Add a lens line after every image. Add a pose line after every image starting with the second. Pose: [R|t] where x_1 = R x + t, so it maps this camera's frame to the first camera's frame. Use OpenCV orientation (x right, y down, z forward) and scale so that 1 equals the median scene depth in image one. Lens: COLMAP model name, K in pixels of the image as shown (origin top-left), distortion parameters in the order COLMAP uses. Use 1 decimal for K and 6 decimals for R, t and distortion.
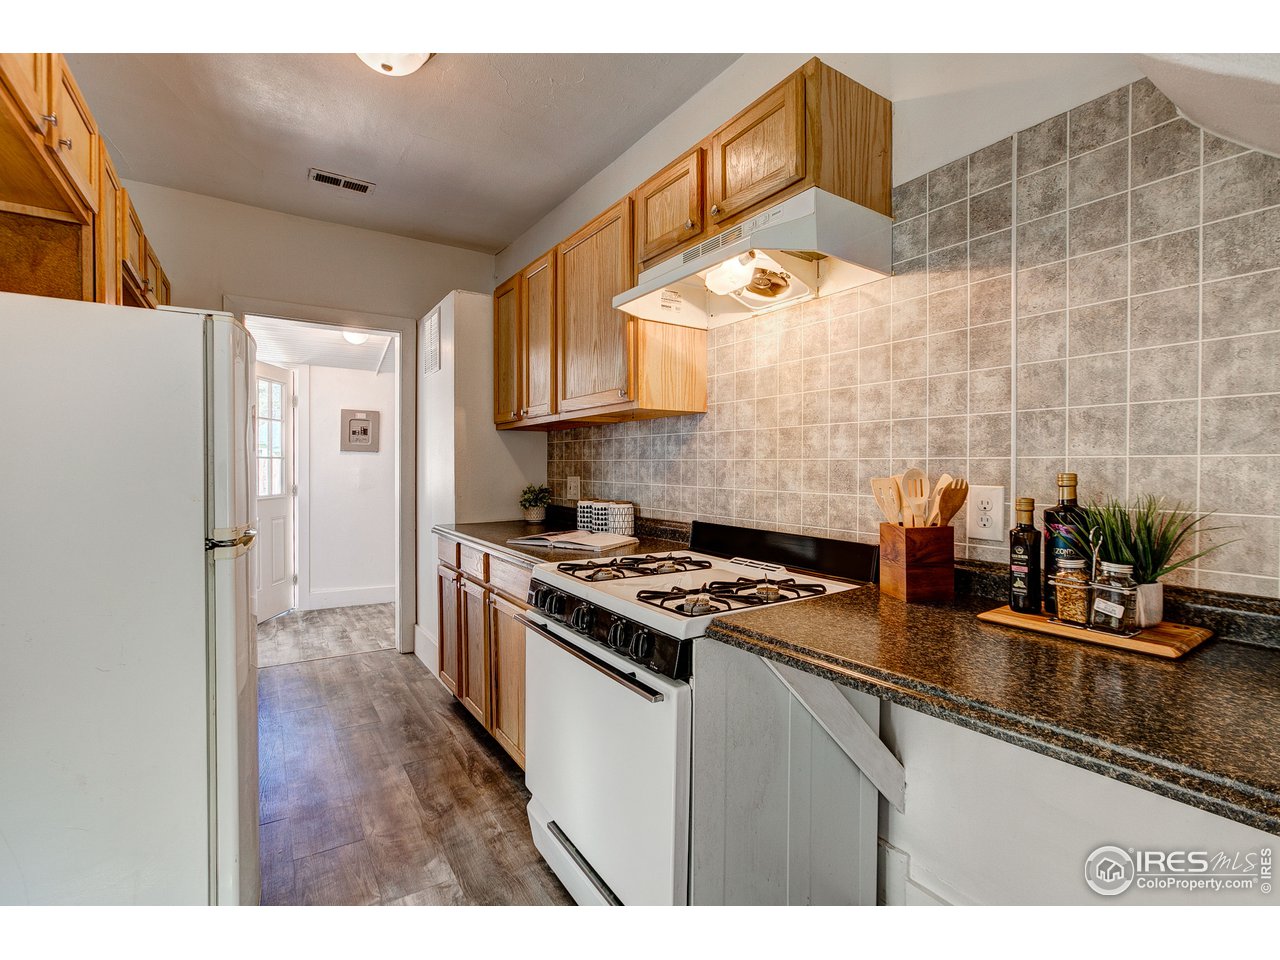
lens RADIAL K [[581.5, 0, 641.2], [0, 581.5, 478.2], [0, 0, 1]] dist [-0.024013, 0.006156]
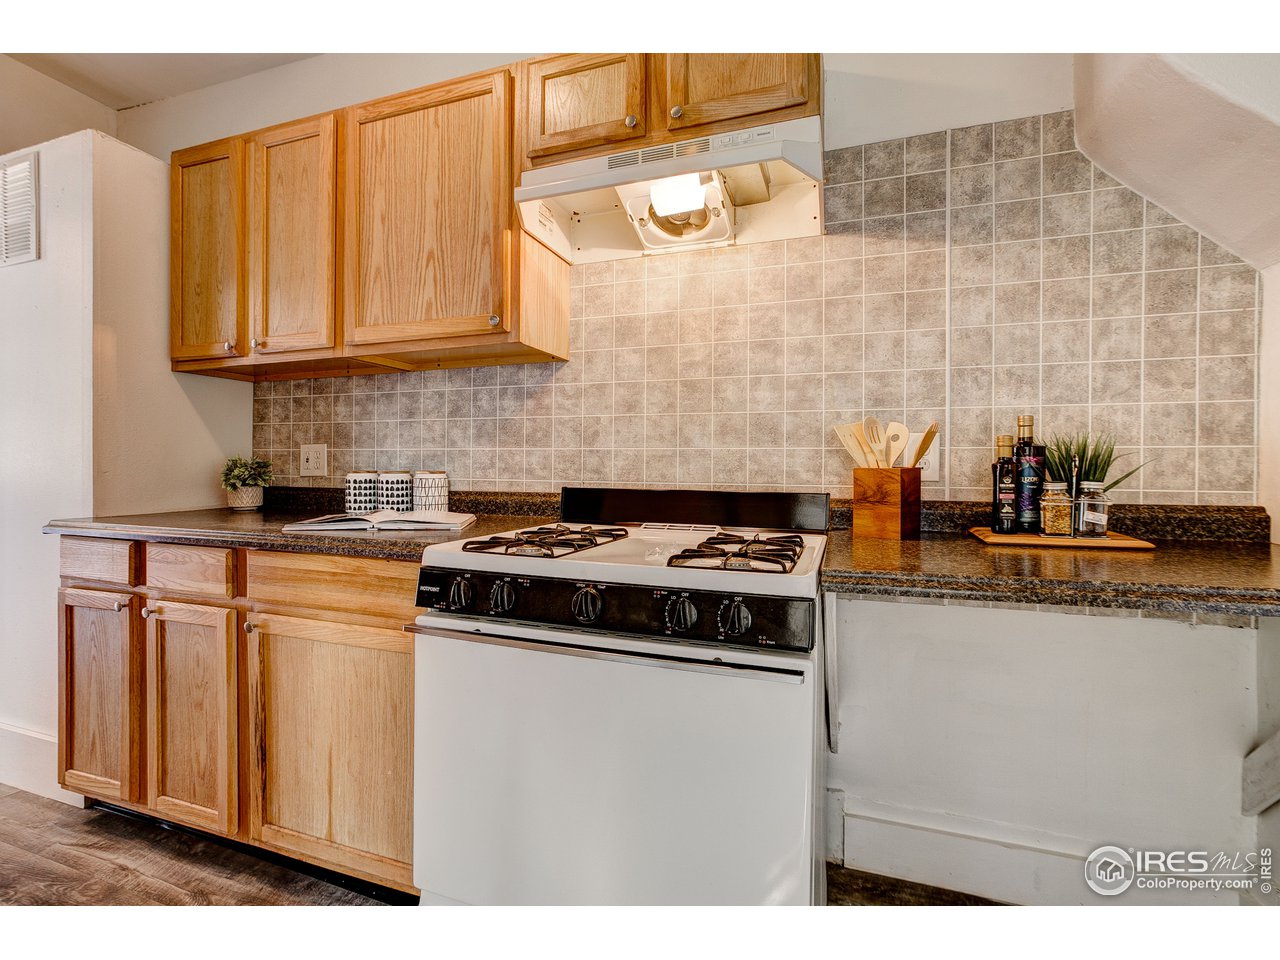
lens RADIAL K [[581.5, 0, 643.1], [0, 581.5, 466.8], [0, 0, 1]] dist [-0.024013, 0.006156]
pose [[0.799431, 0.002646, 0.600752, -0.425369], [0.007431, 0.999870, -0.014291, 0.075009], [-0.600712, 0.015889, 0.799308, 0.352358]]
